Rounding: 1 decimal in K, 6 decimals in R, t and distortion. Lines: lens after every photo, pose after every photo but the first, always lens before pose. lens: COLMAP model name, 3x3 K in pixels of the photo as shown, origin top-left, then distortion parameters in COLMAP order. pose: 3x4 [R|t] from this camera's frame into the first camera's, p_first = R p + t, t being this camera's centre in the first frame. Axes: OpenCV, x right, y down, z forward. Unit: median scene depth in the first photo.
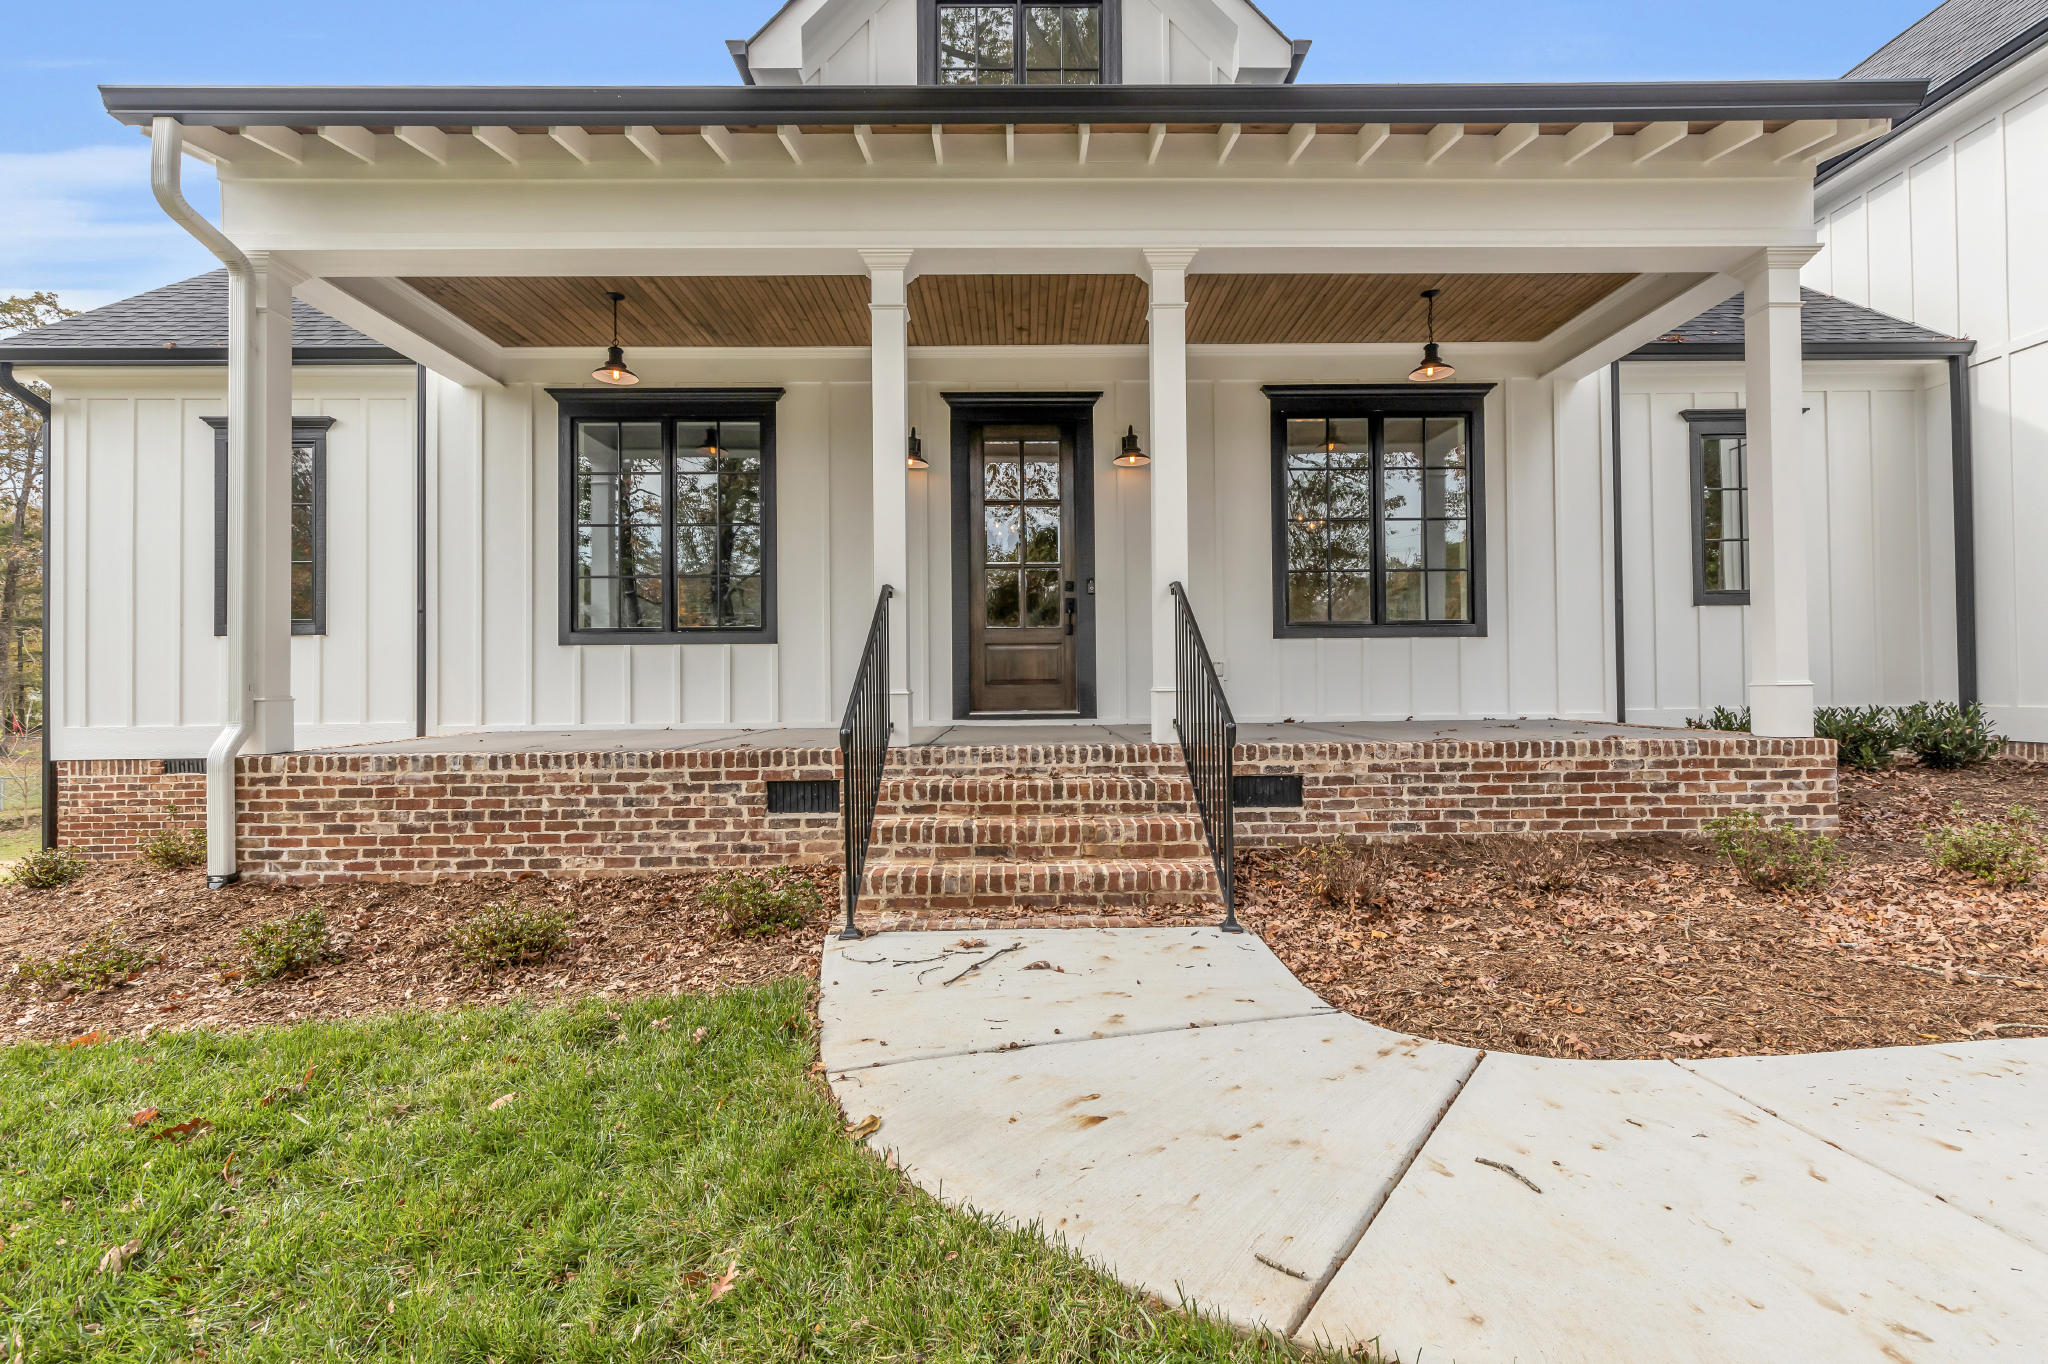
lens RADIAL K [[913.8, 0, 1024.0], [0, 913.8, 682.0], [0, 0, 1]] dist [0.002422, -0.000329]
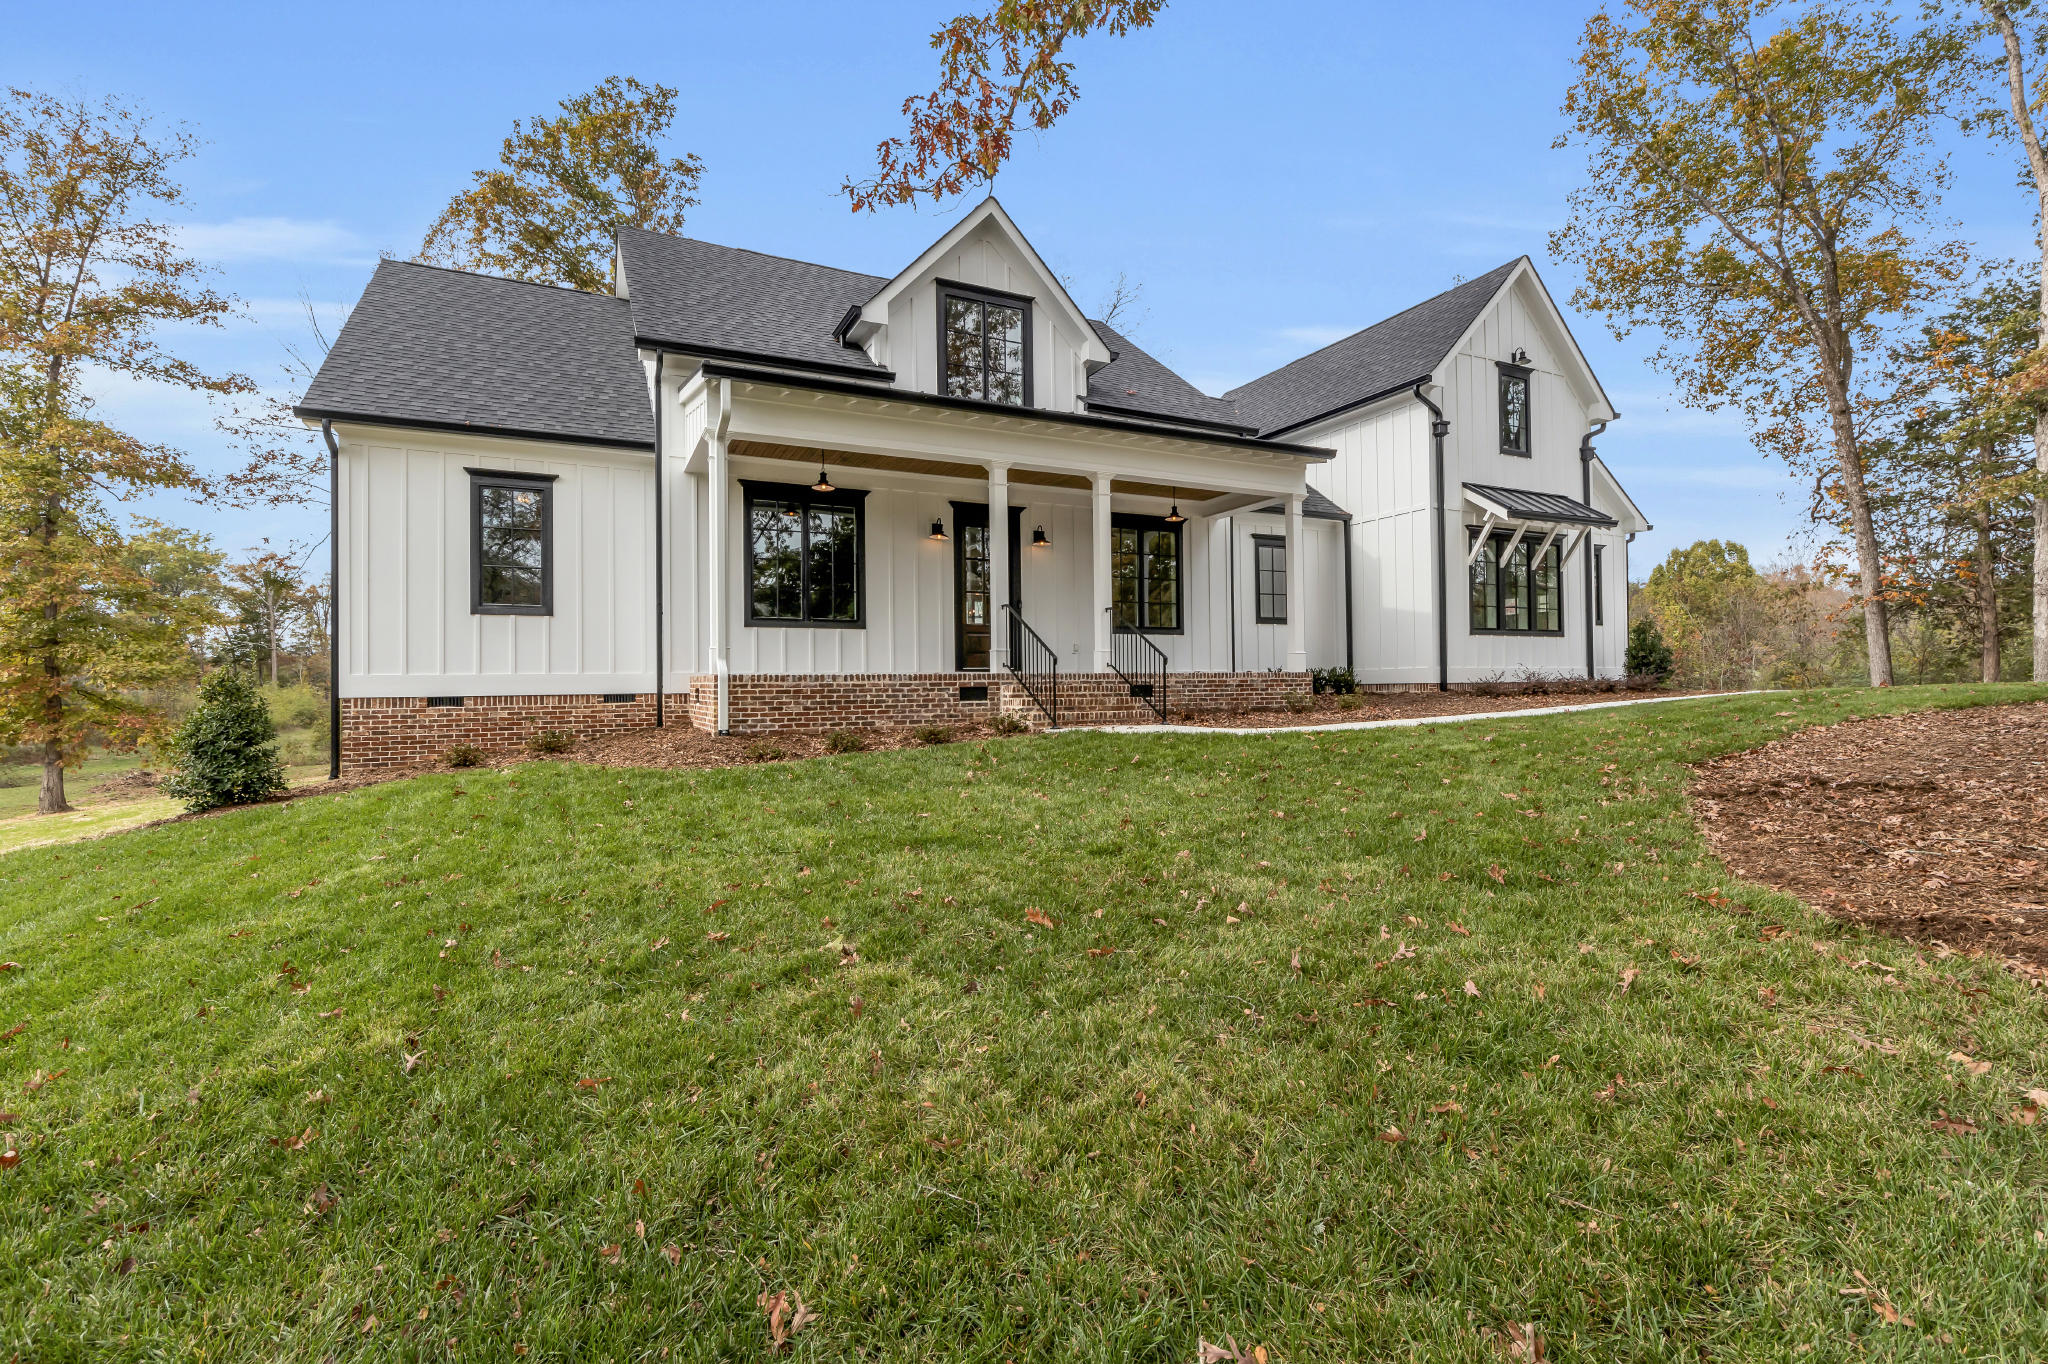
lens RADIAL K [[913.8, 0, 1024.0], [0, 913.8, 682.0], [0, 0, 1]] dist [0.002422, -0.000329]
pose [[0.901559, 0.002344, 0.432650, -0.819331], [0.000309, 0.999982, -0.006061, 0.079431], [-0.432656, 0.005598, 0.901542, -0.833773]]
